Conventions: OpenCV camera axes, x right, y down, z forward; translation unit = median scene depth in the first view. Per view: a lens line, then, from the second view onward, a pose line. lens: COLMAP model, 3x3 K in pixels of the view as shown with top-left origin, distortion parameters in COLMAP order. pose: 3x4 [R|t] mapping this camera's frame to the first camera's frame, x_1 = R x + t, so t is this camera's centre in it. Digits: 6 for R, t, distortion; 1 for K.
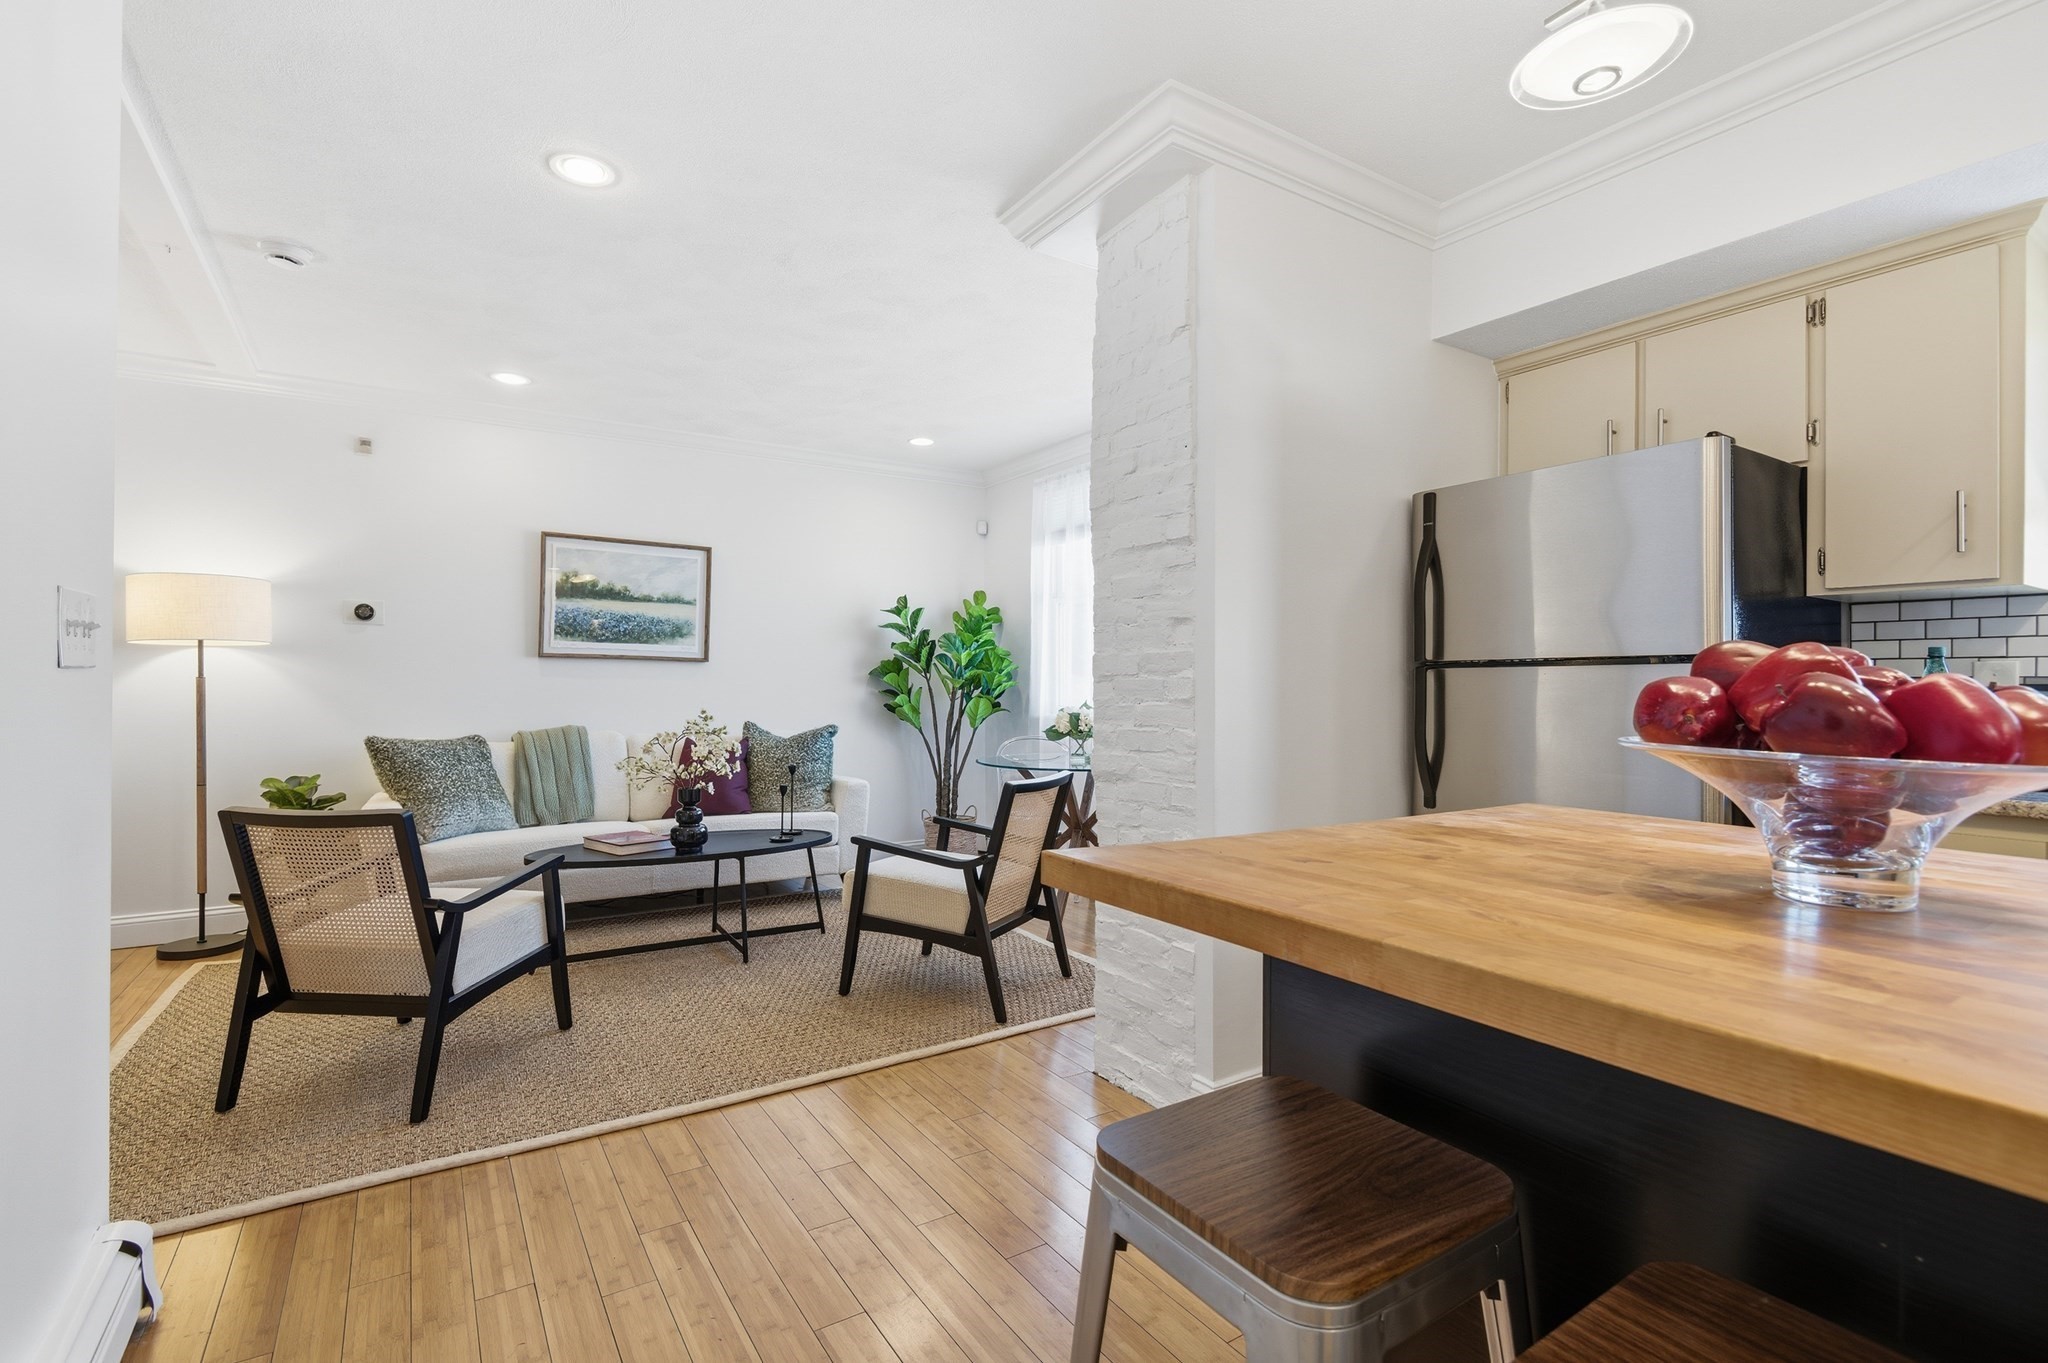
lens RADIAL K [[952.9, 0, 1031.3], [0, 952.9, 679.0], [0, 0, 1]] dist [0.004866, 0.001036]
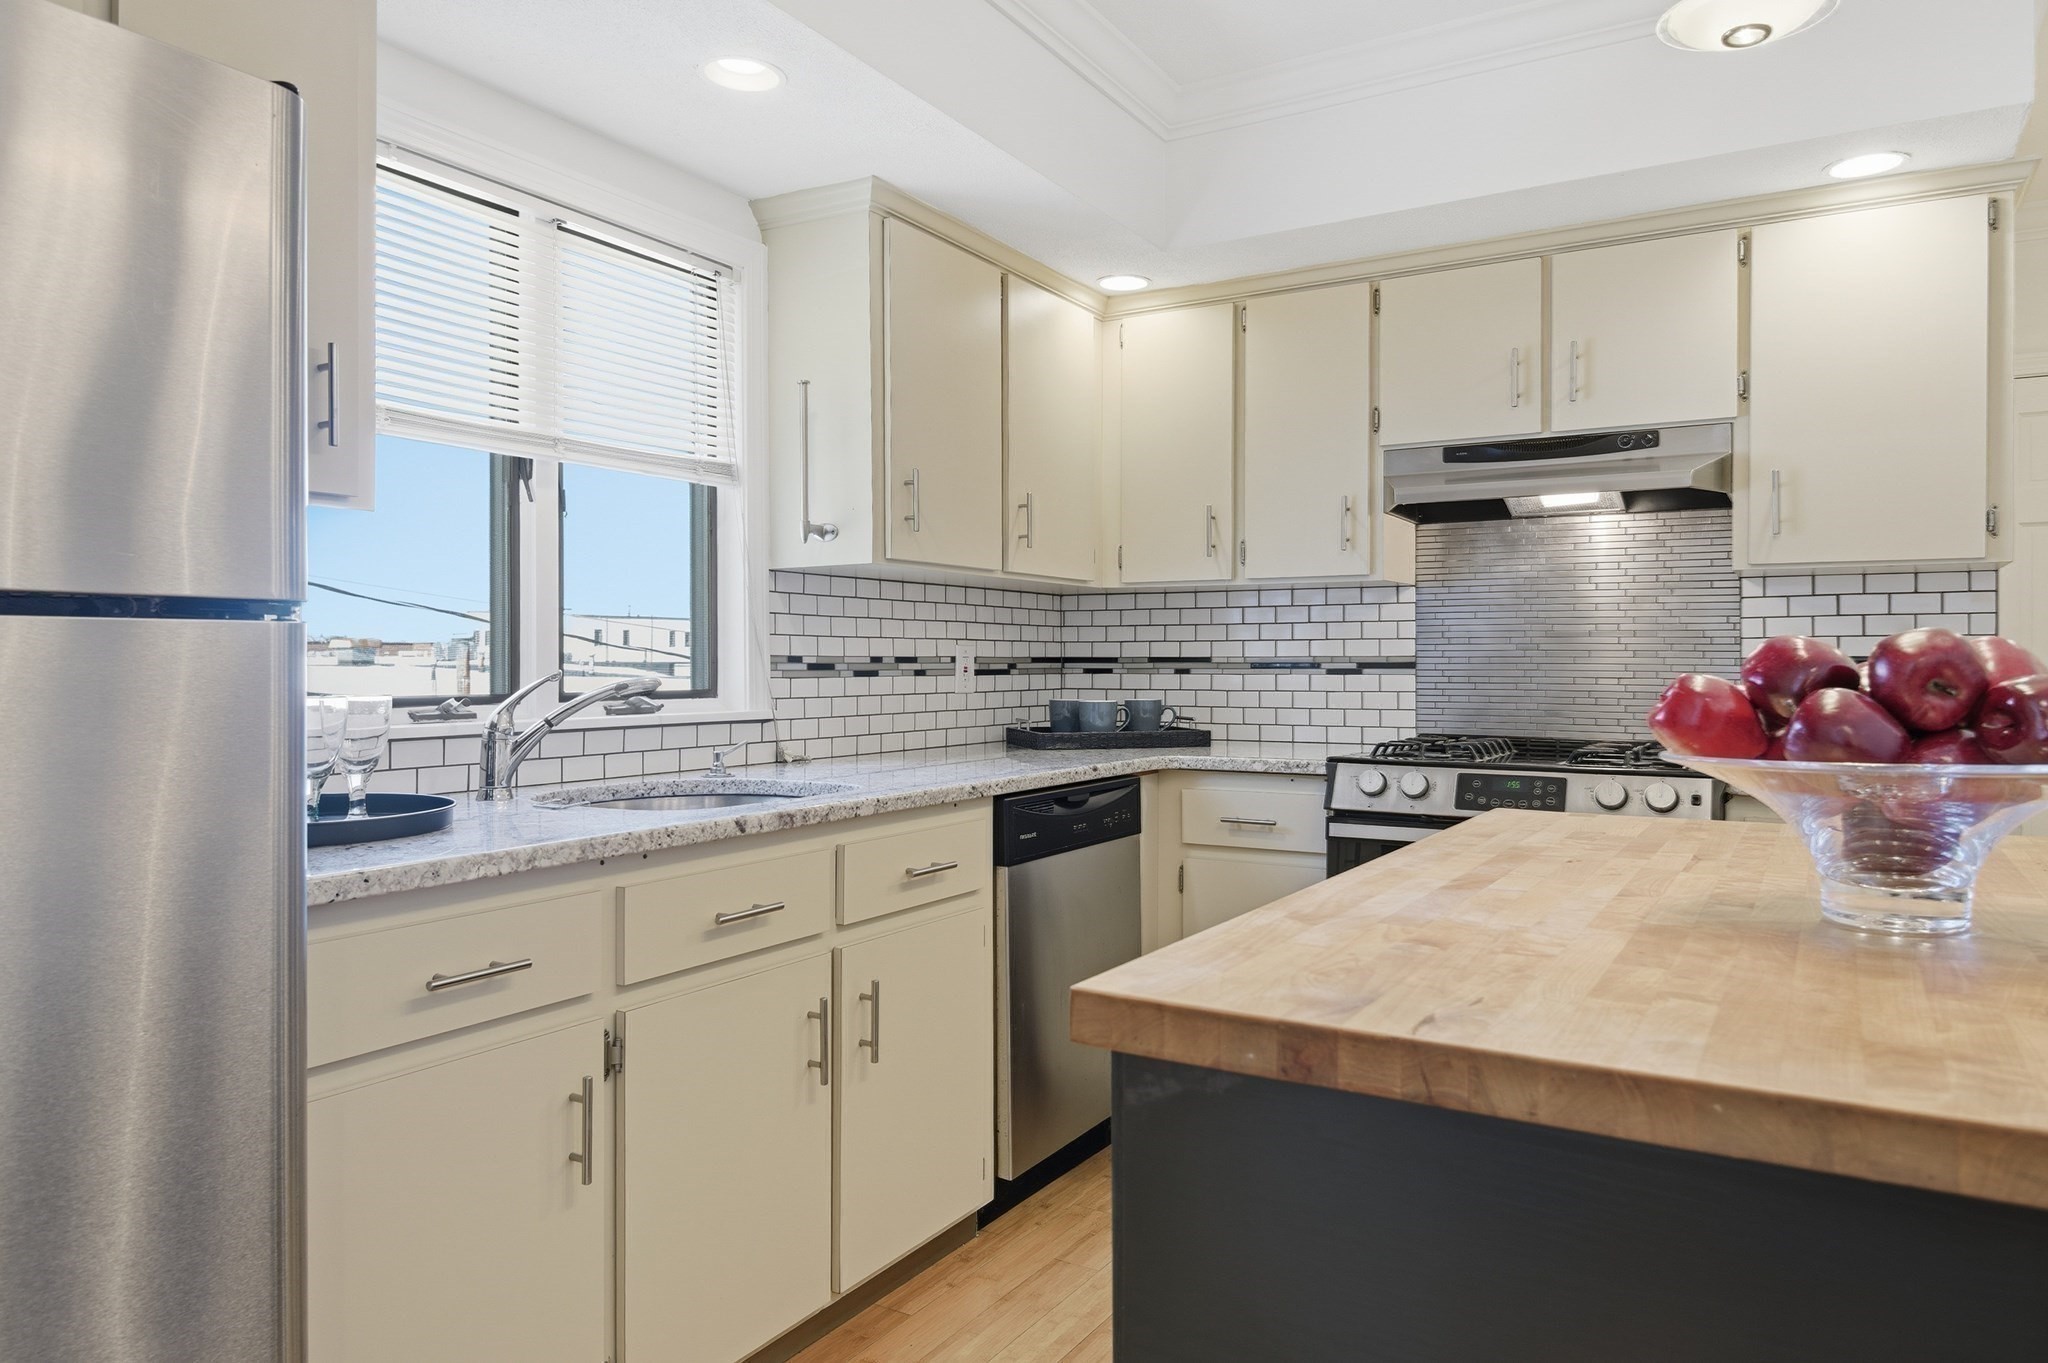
lens RADIAL K [[1353.6, 0, 1028.6], [0, 1353.6, 669.6], [0, 0, 1]] dist [0.041886, -0.032196]
pose [[-0.423286, -0.007505, 0.905965, 0.004569], [-0.004395, 0.999971, 0.006230, -0.000464], [-0.905985, -0.001344, -0.423307, 0.442373]]
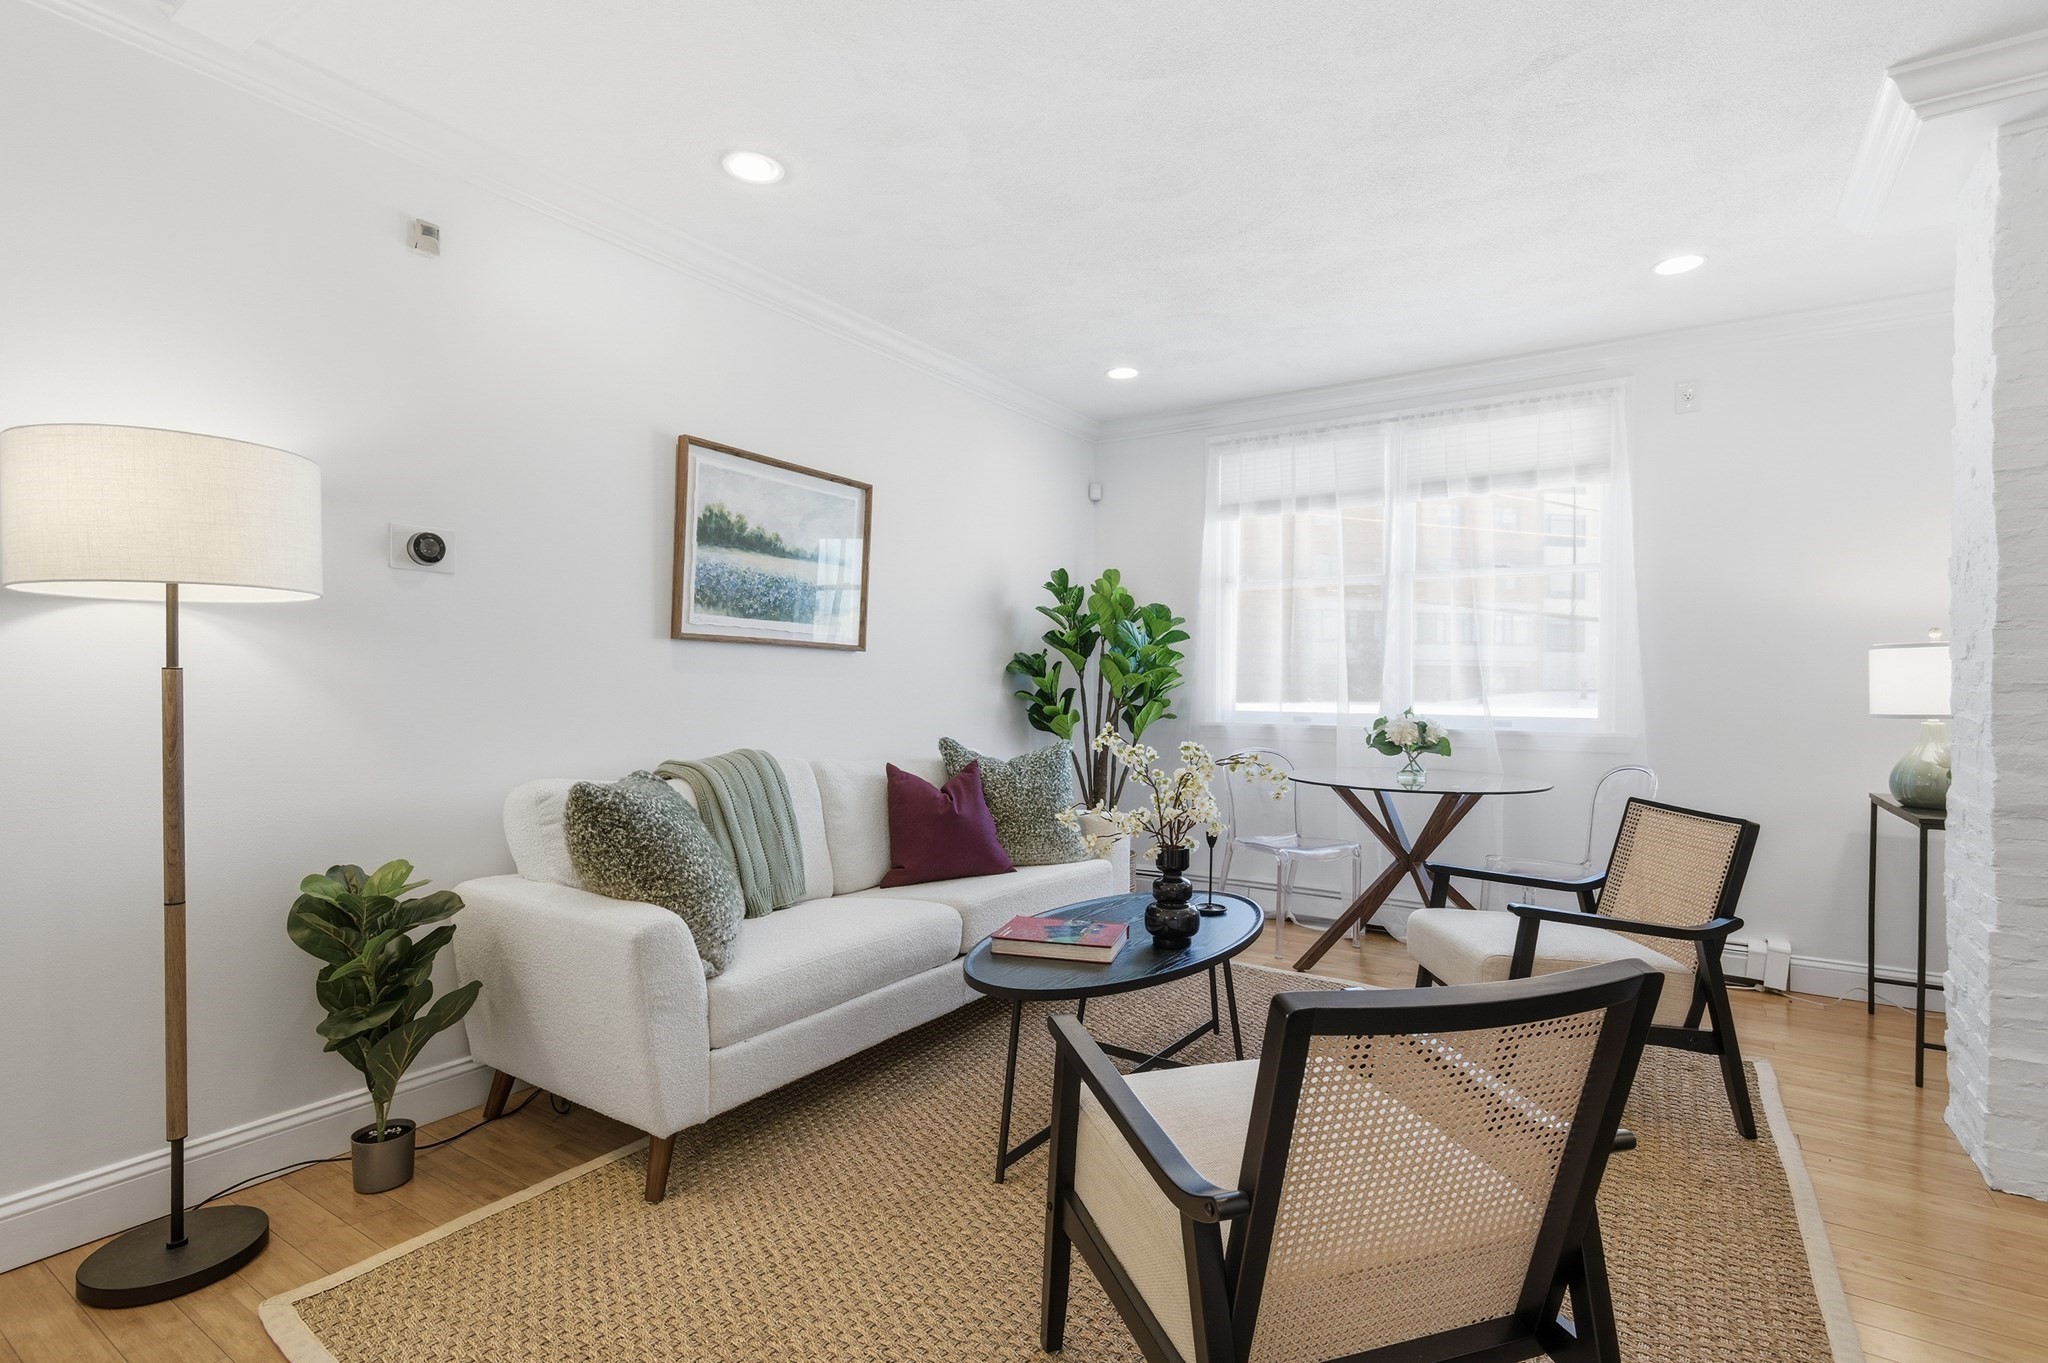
lens RADIAL K [[952.9, 0, 1015.9], [0, 952.9, 684.7], [0, 0, 1]] dist [0.004866, 0.001036]
pose [[0.922900, 0.001354, 0.385036, -0.570153], [-0.004474, 0.999964, 0.007206, 0.001223], [-0.385013, -0.008373, 0.922873, 0.359656]]
